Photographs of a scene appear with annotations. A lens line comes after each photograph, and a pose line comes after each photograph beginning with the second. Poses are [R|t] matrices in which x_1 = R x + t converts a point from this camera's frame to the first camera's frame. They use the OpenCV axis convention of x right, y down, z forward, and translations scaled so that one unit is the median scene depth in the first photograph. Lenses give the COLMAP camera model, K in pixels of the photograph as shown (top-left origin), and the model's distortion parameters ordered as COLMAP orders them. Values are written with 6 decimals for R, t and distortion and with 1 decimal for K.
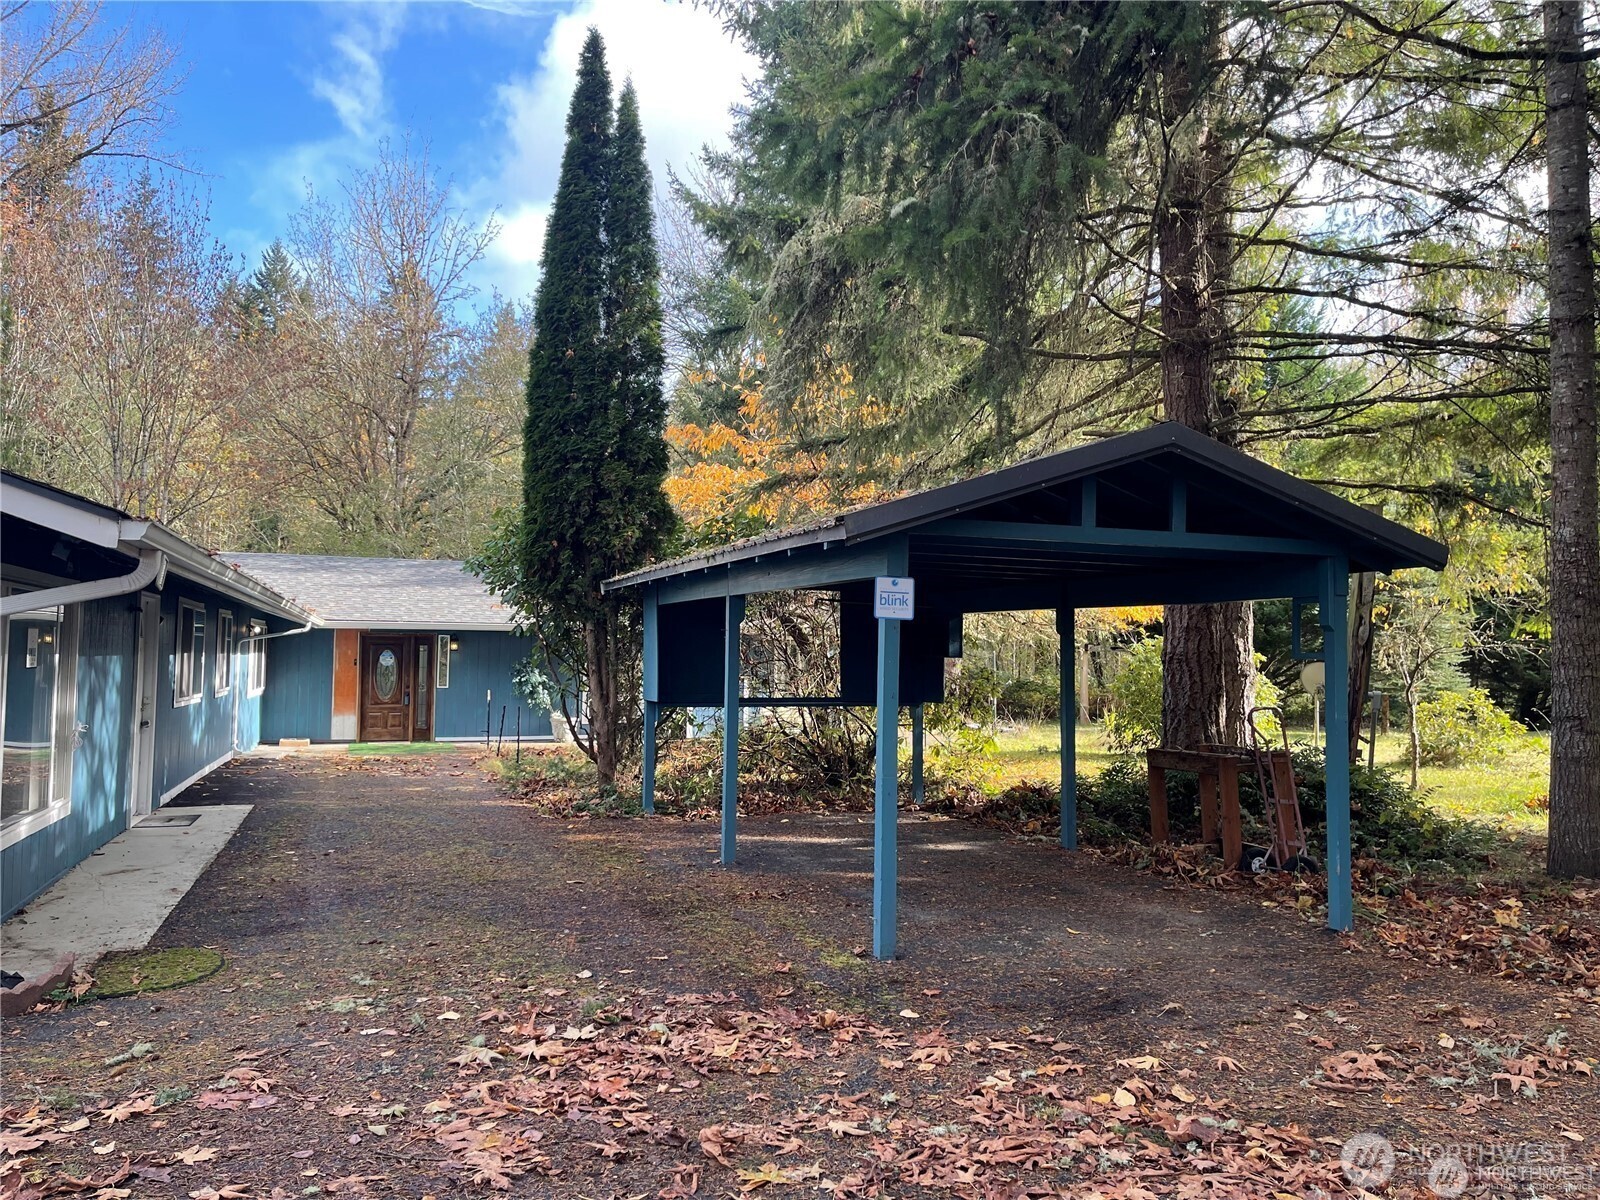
lens RADIAL K [[1196.5, 0, 808.3], [0, 1196.5, 590.8], [0, 0, 1]] dist [0.034994, -0.023761]
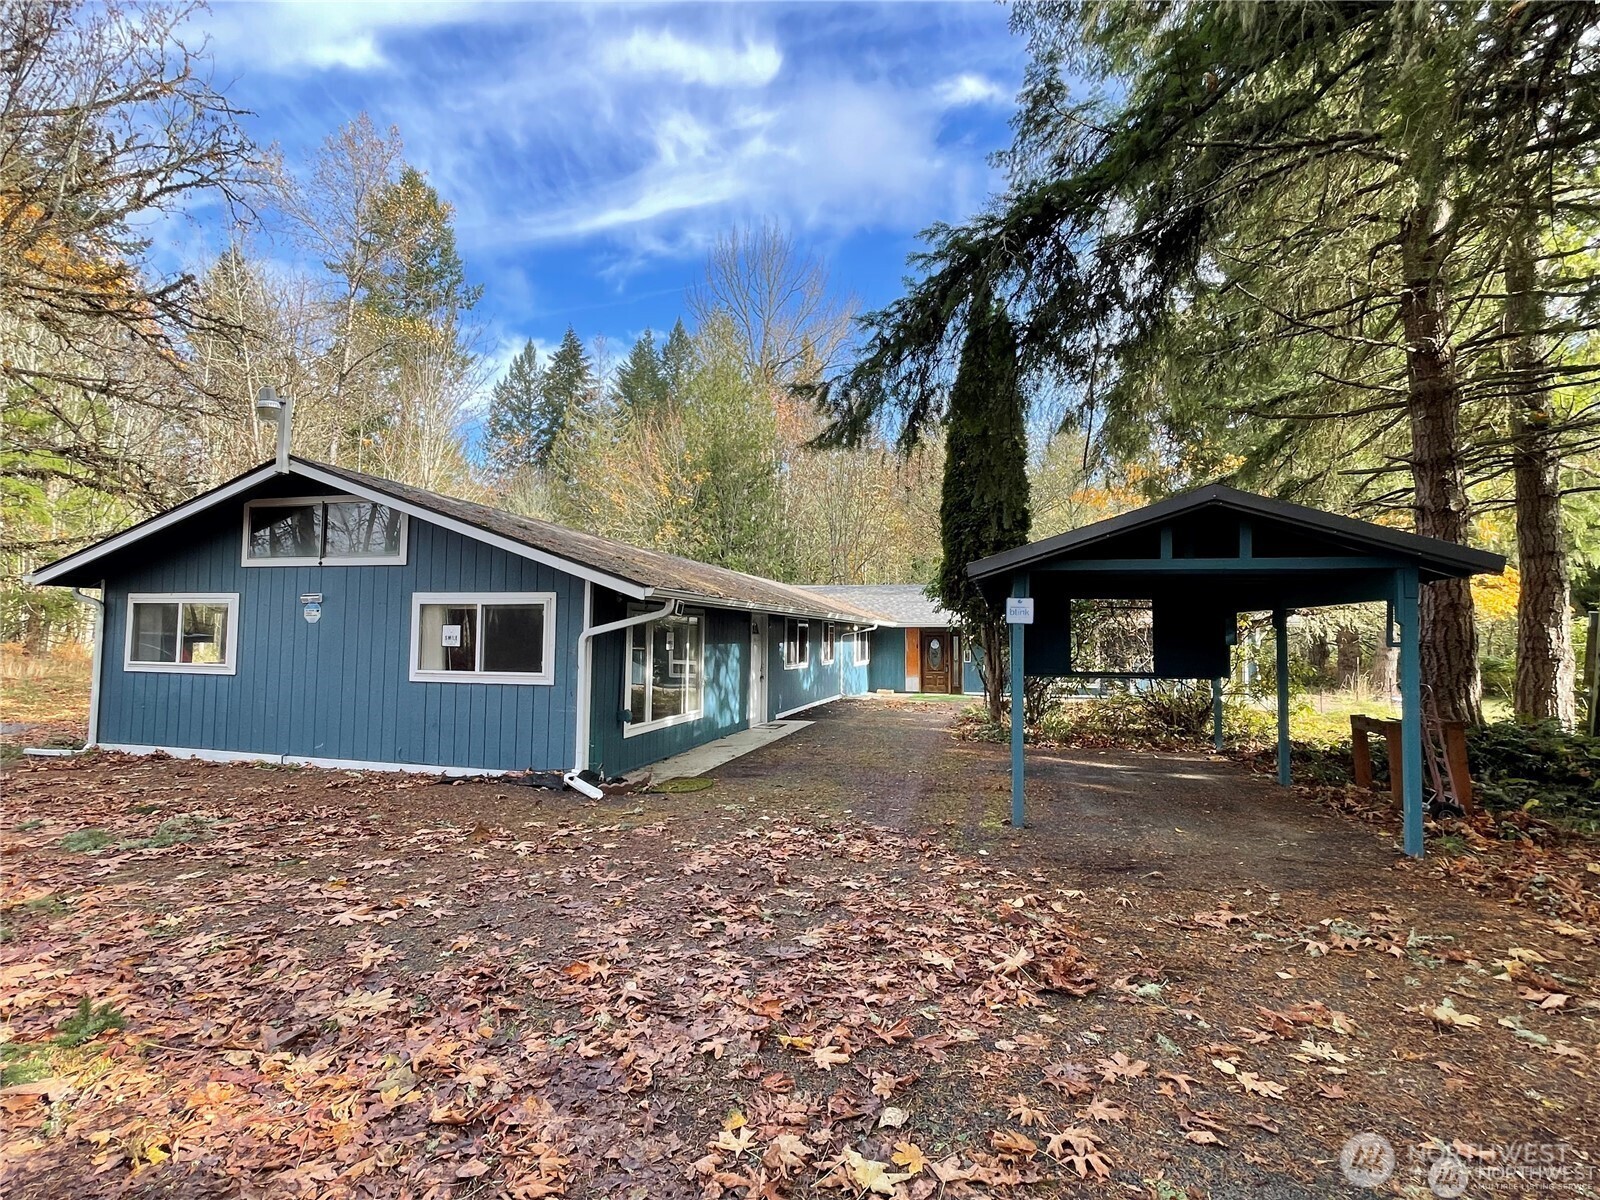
lens RADIAL K [[781.7, 0, 788.8], [0, 781.7, 604.3], [0, 0, 1]] dist [-0.020147, -0.000429]
pose [[0.823562, -0.027942, -0.566538, 0.502941], [0.031655, 0.999493, -0.003279, -0.010616], [0.566343, -0.015234, 0.824029, -0.079994]]
